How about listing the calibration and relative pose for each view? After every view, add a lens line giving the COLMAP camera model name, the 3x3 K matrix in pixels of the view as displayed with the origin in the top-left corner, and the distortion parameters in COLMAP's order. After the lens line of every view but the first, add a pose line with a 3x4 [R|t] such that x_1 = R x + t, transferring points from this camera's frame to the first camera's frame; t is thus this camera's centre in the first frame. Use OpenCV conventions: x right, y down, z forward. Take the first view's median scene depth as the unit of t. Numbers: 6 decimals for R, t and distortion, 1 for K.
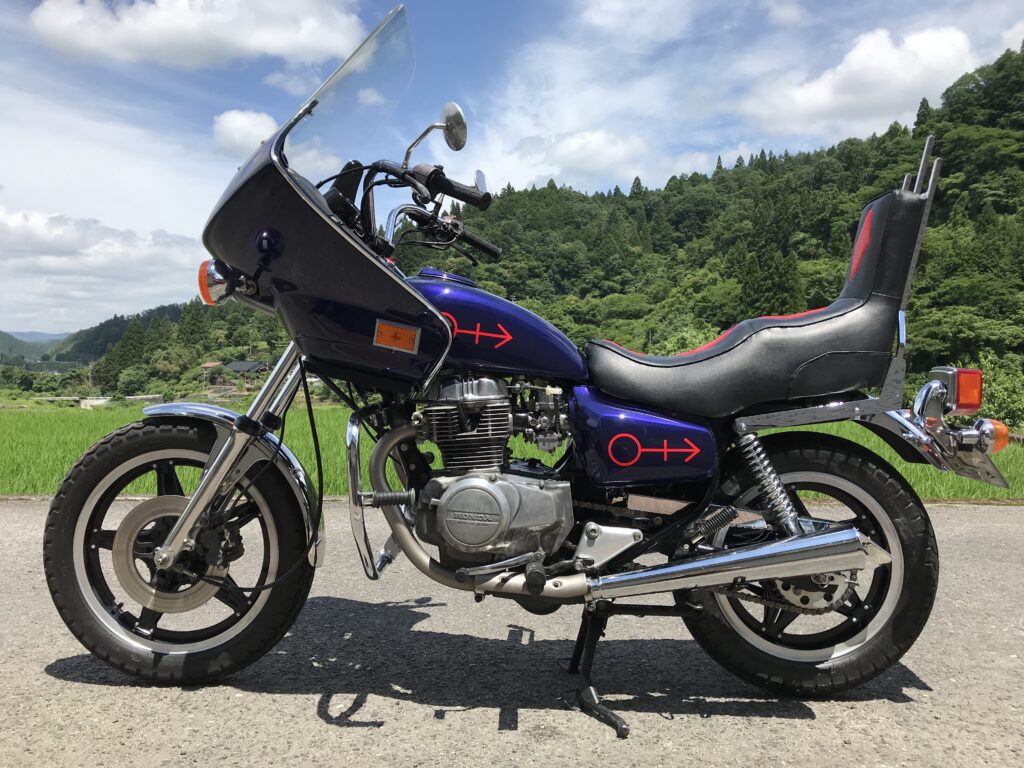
lens RADIAL K [[838.3, 0, 508.3], [0, 838.3, 387.9], [0, 0, 1]] dist [0.007455, -0.003167]
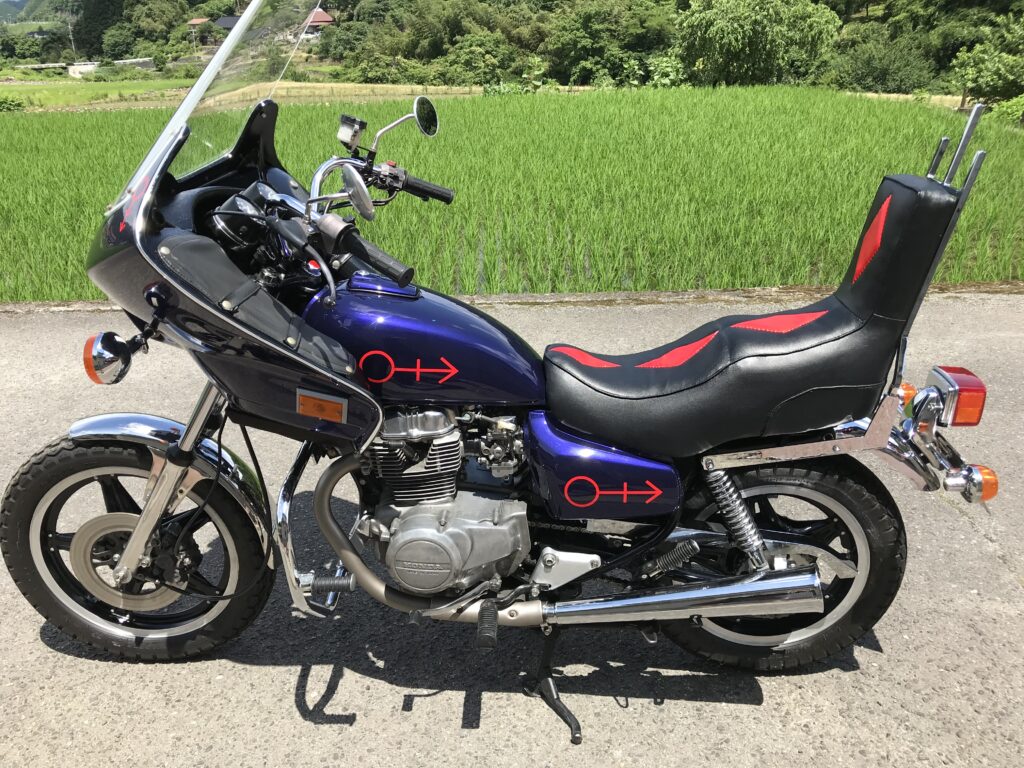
lens RADIAL K [[830.1, 0, 506.8], [0, 830.1, 378.5], [0, 0, 1]] dist [0.009982, 0.008979]
pose [[0.999454, -0.021383, -0.025191, 0.077416], [0.029410, 0.923179, 0.383244, -0.381683], [0.015061, -0.383775, 0.923304, 0.183179]]
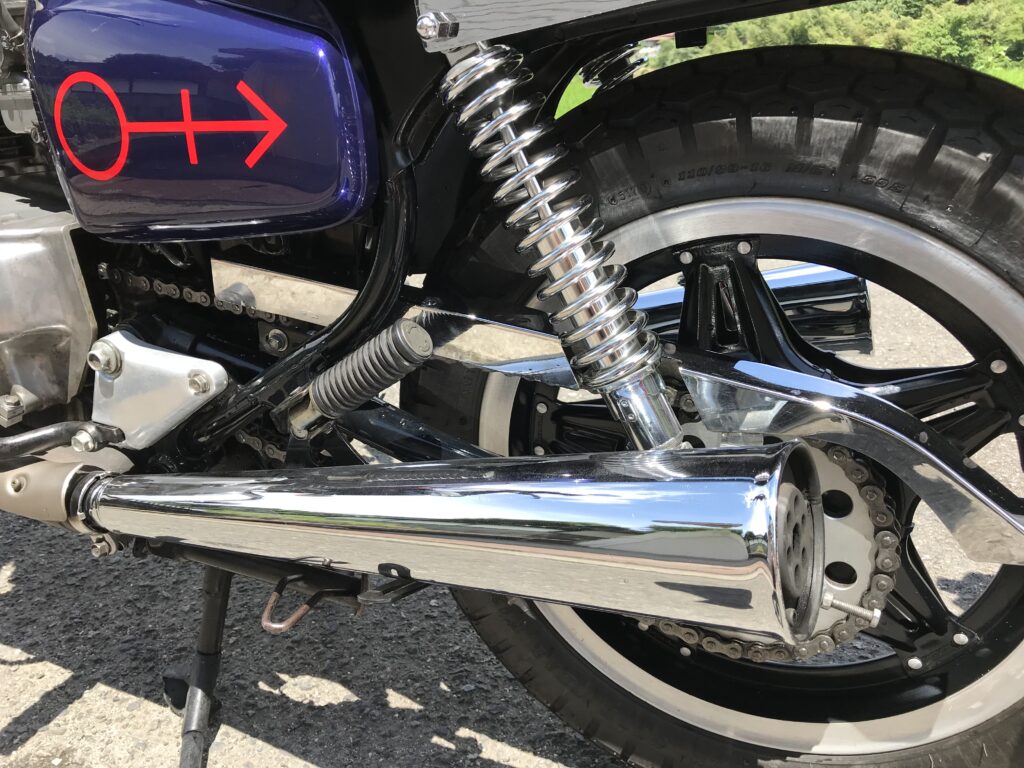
lens RADIAL K [[843.6, 0, 512.0], [0, 843.6, 384.0], [0, 0, 1]] dist [0.060526, -0.107193]
pose [[0.926769, 0.094067, -0.363662, 0.388690], [0.042461, 0.935697, 0.350241, 0.056324], [0.373223, -0.340034, 0.863181, 0.717278]]
